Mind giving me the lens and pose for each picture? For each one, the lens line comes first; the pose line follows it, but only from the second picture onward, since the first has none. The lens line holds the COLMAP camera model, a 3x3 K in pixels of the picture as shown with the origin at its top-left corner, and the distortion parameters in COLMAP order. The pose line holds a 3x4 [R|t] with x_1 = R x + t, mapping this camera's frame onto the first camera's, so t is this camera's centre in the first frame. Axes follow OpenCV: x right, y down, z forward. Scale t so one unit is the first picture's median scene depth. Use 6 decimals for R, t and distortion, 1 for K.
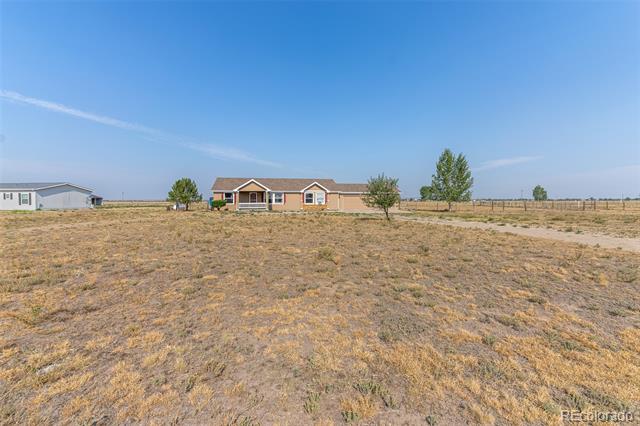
lens RADIAL K [[268.5, 0, 318.2], [0, 268.5, 212.2], [0, 0, 1]] dist [-0.006721, -0.000653]
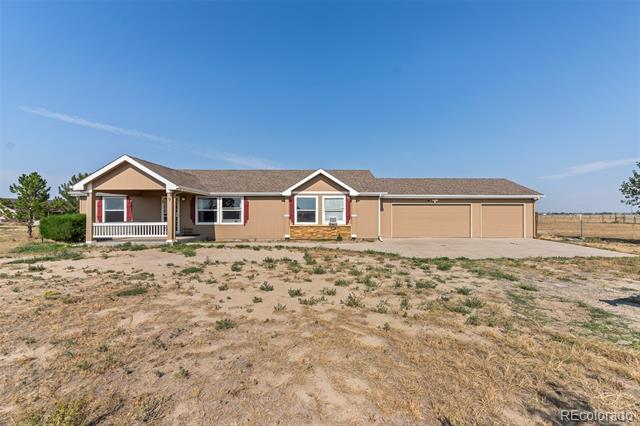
lens RADIAL K [[268.5, 0, 322.4], [0, 268.5, 213.9], [0, 0, 1]] dist [-0.006721, -0.000653]
pose [[0.987258, -0.001647, -0.159118, 0.055630], [-0.005519, 0.998991, -0.044581, -0.028171], [0.159031, 0.044891, 0.986252, 0.605528]]
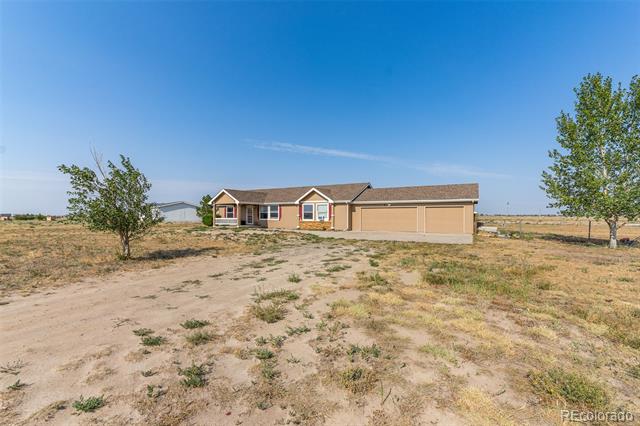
lens RADIAL K [[268.5, 0, 321.1], [0, 268.5, 214.5], [0, 0, 1]] dist [-0.006721, -0.000653]
pose [[0.763327, -0.001172, -0.646012, 0.441581], [-0.028666, 0.998952, -0.035683, -0.021787], [0.645376, 0.045757, 0.762493, 0.495561]]
